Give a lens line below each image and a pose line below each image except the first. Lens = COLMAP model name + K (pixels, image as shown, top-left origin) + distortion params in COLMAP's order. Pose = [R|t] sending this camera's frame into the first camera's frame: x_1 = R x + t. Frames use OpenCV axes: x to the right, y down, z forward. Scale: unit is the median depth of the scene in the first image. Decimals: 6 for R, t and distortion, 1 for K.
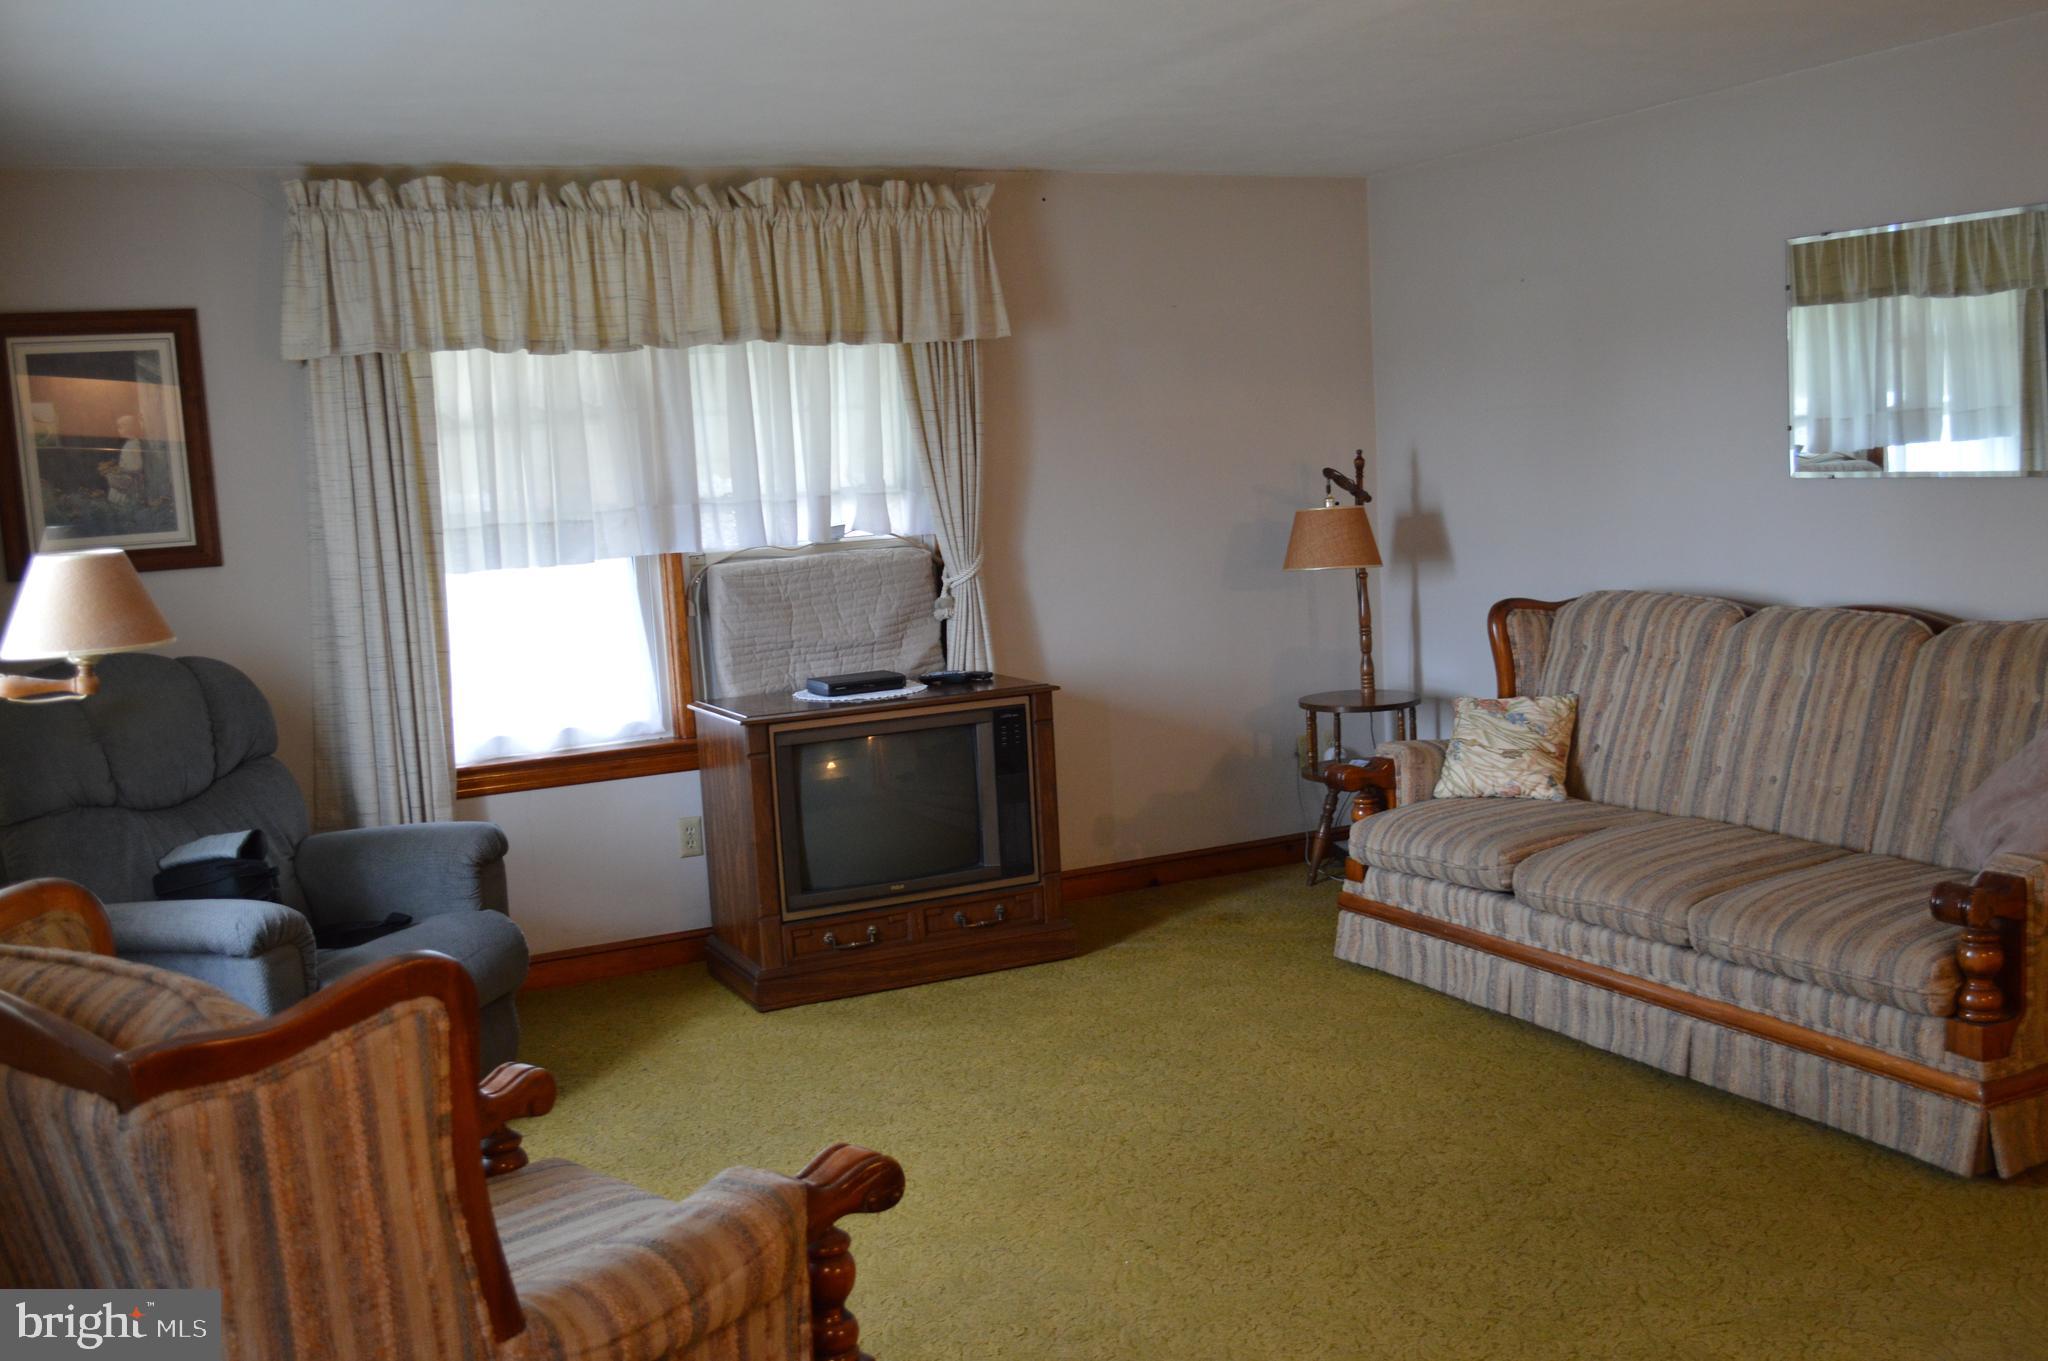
lens RADIAL K [[2033.2, 0, 1024.0], [0, 2033.2, 680.5], [0, 0, 1]] dist [-0.004214, -0.017810]
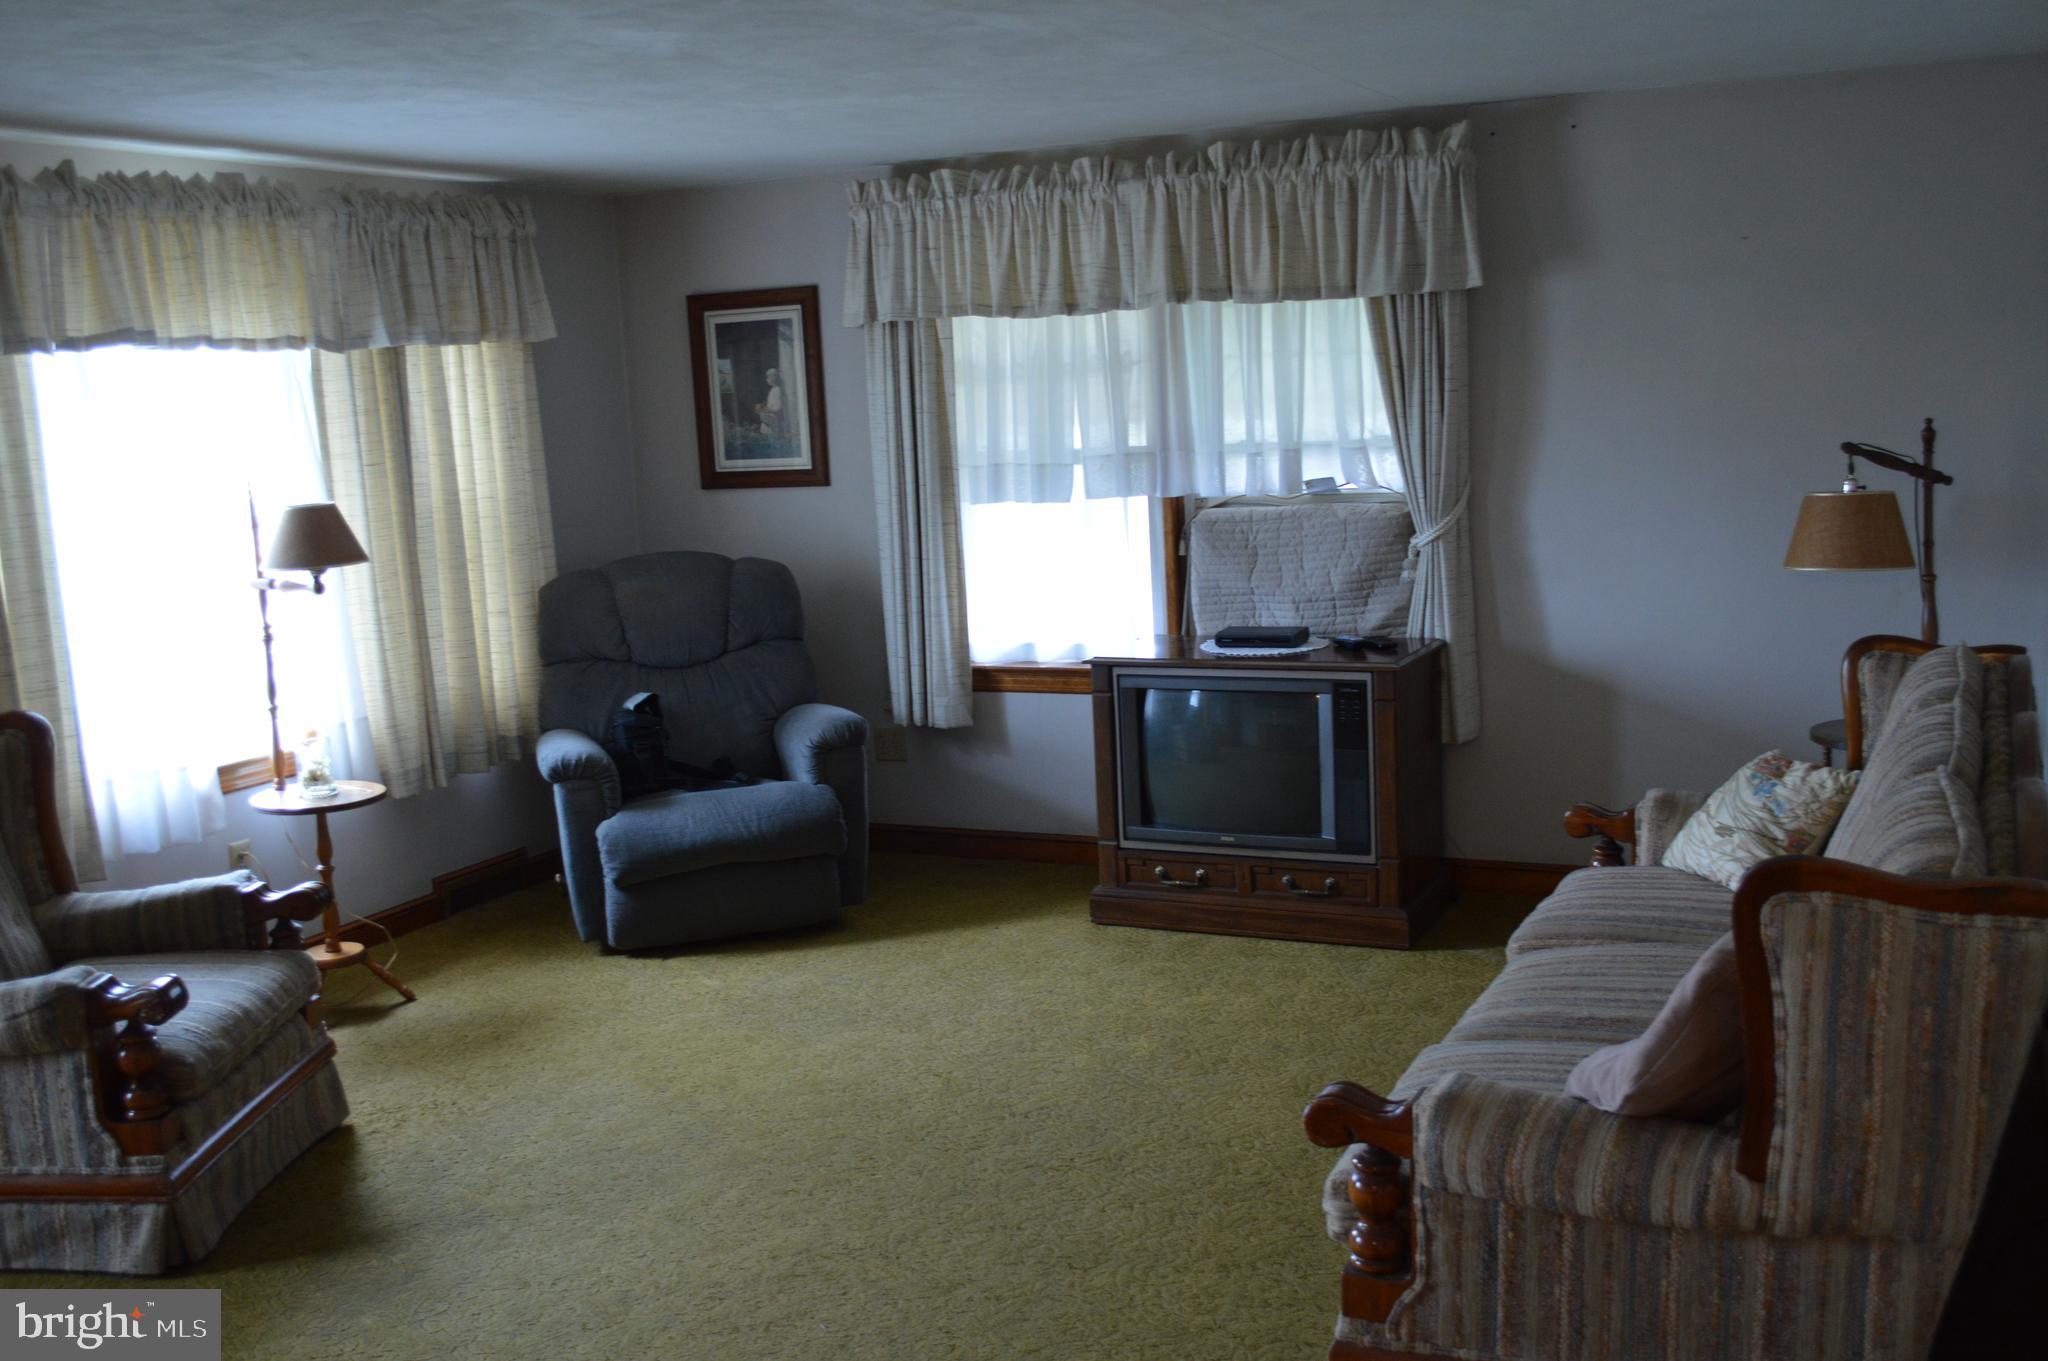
lens RADIAL K [[2009.0, 0, 1024.0], [0, 2009.0, 680.5], [0, 0, 1]] dist [0.019404, 0.016289]
pose [[0.623924, 0.143546, -0.768188, 0.637966], [-0.076133, 0.989475, 0.123061, -0.094509], [0.777768, -0.018296, 0.628286, 0.275238]]
